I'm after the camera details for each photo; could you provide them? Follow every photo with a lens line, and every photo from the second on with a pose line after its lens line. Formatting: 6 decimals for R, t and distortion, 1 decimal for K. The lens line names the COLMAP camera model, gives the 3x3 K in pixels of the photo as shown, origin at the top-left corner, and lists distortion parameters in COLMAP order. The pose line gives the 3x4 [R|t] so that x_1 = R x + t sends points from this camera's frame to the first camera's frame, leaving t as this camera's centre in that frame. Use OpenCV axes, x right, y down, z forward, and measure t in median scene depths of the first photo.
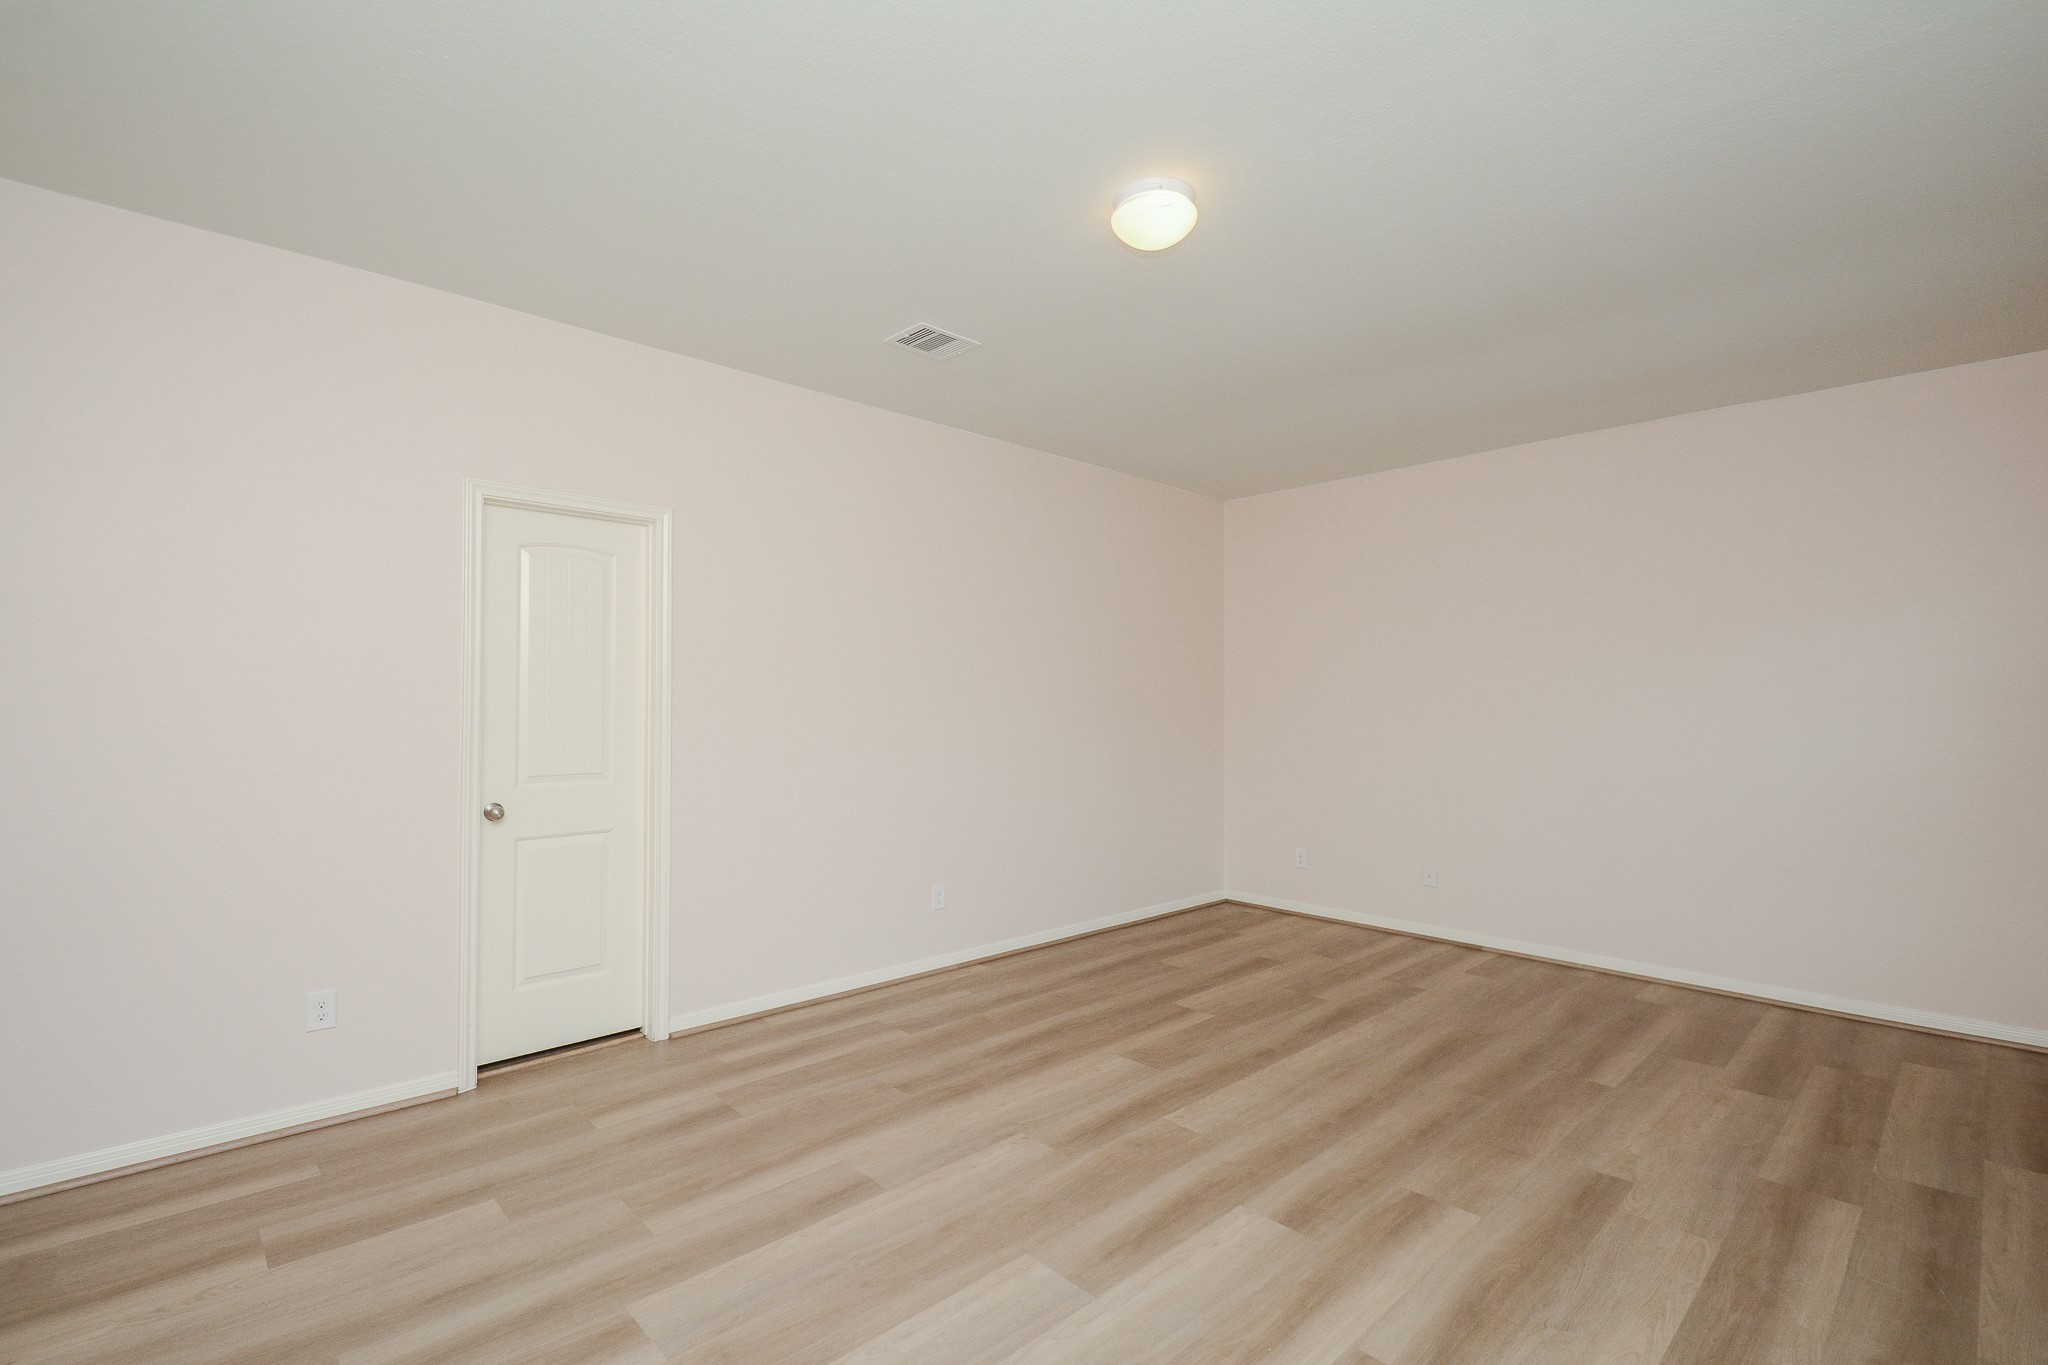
lens RADIAL K [[899.5, 0, 1016.5], [0, 899.5, 688.8], [0, 0, 1]] dist [0.011946, -0.015239]
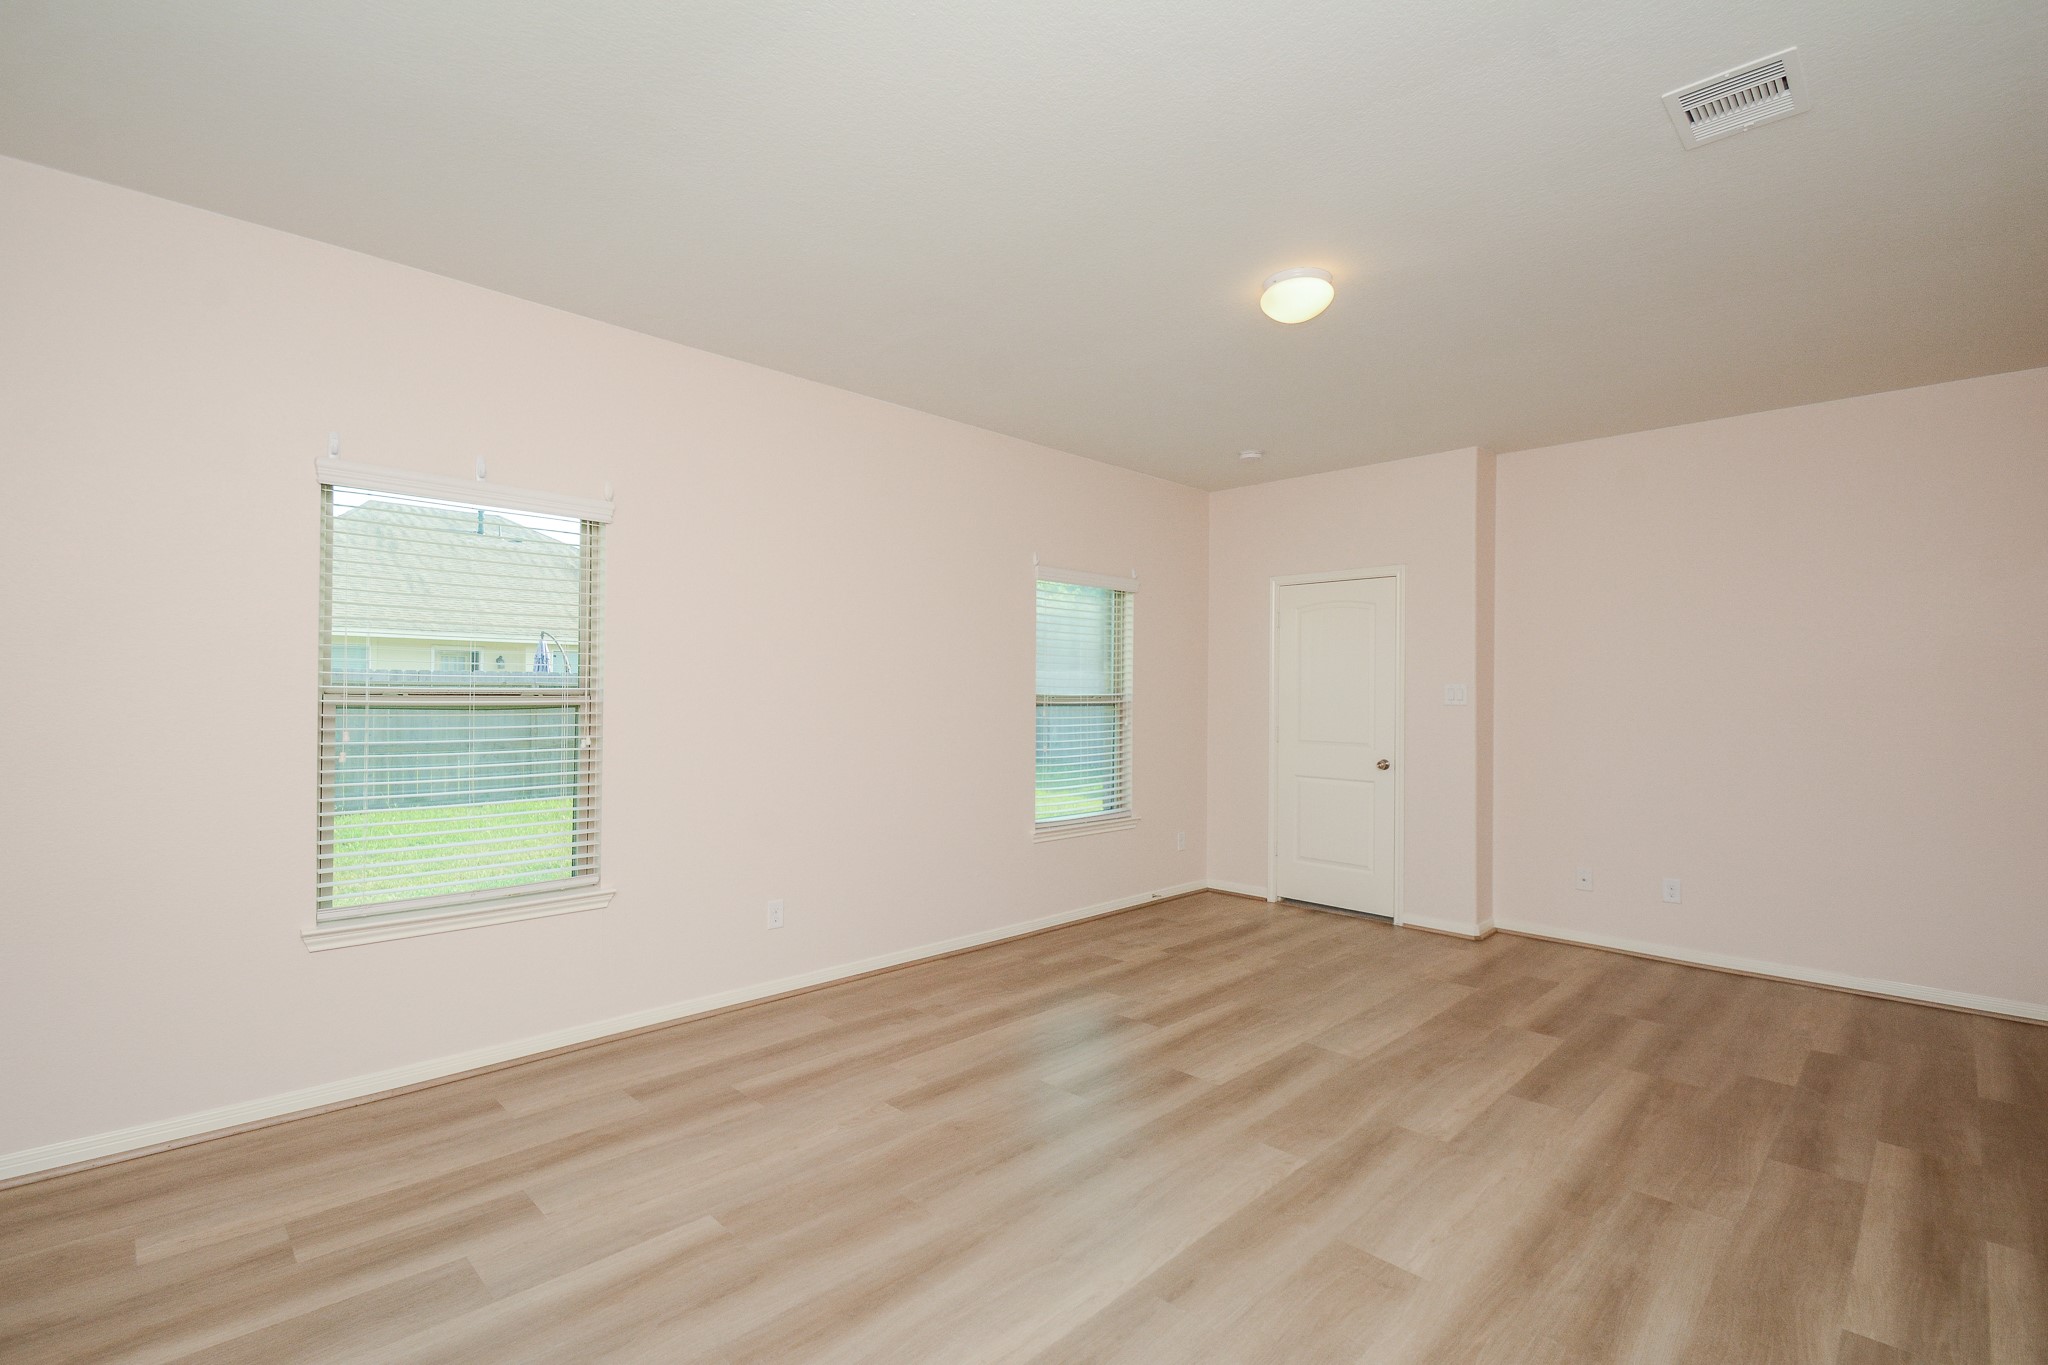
lens RADIAL K [[939.2, 0, 1019.5], [0, 939.2, 665.2], [0, 0, 1]] dist [0.013441, -0.017059]
pose [[-0.999151, -0.014556, -0.038528, 0.448771], [-0.012767, 0.998846, -0.046294, 0.031930], [0.039157, -0.045763, -0.998185, 1.777566]]
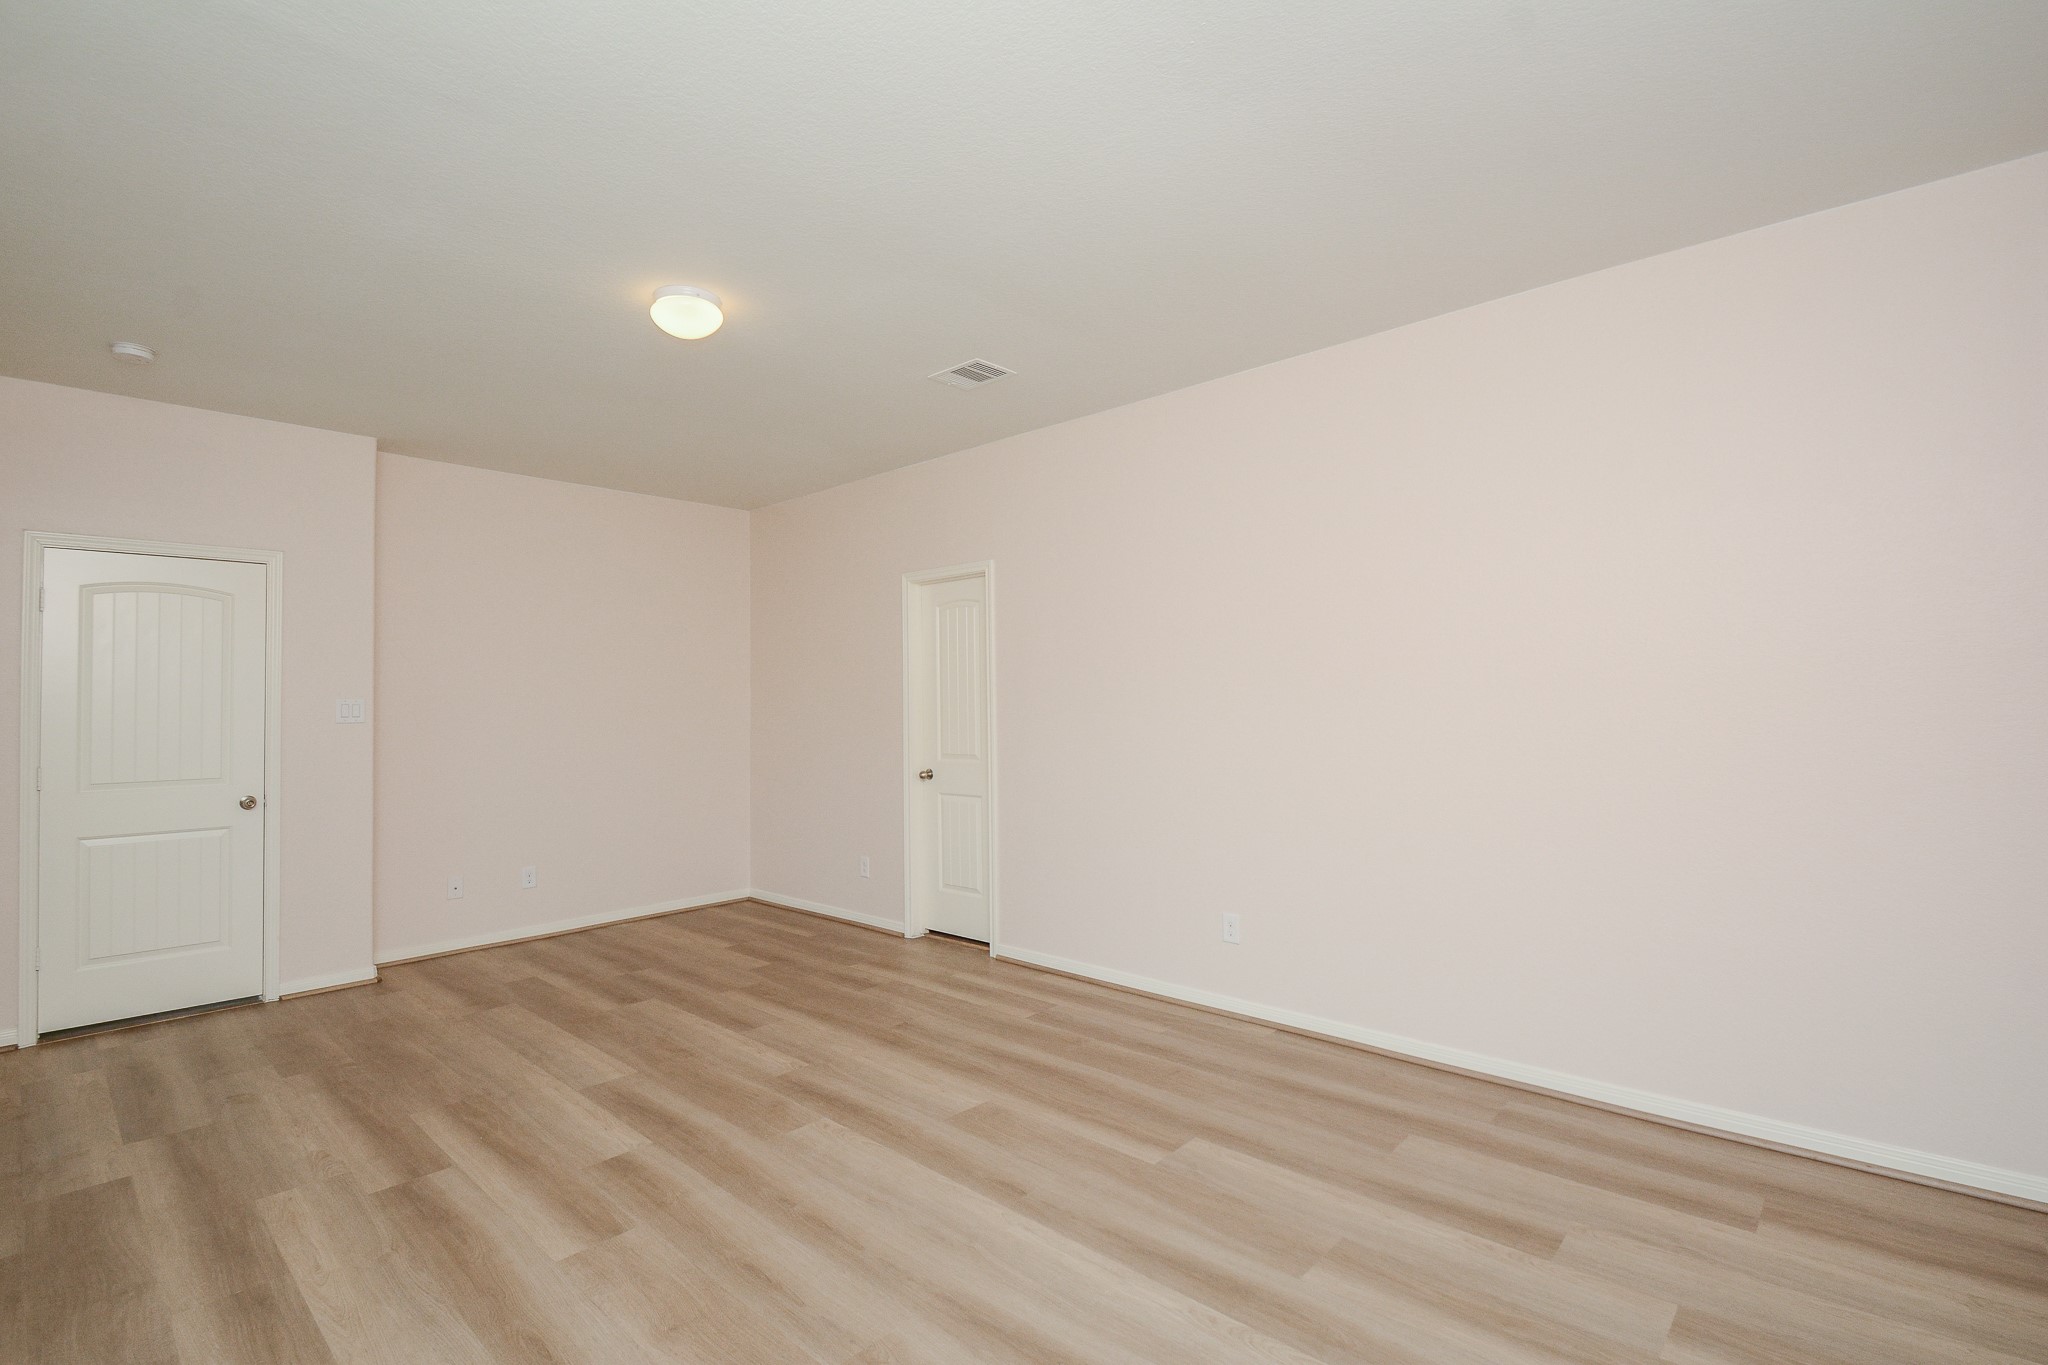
lens RADIAL K [[926.1, 0, 988.6], [0, 926.1, 672.9], [0, 0, 1]] dist [0.015985, -0.017121]
pose [[0.068104, -0.039977, -0.996877, 1.126667], [0.031954, 0.998772, -0.037870, 0.023365], [0.997166, -0.029275, 0.069298, 1.031263]]
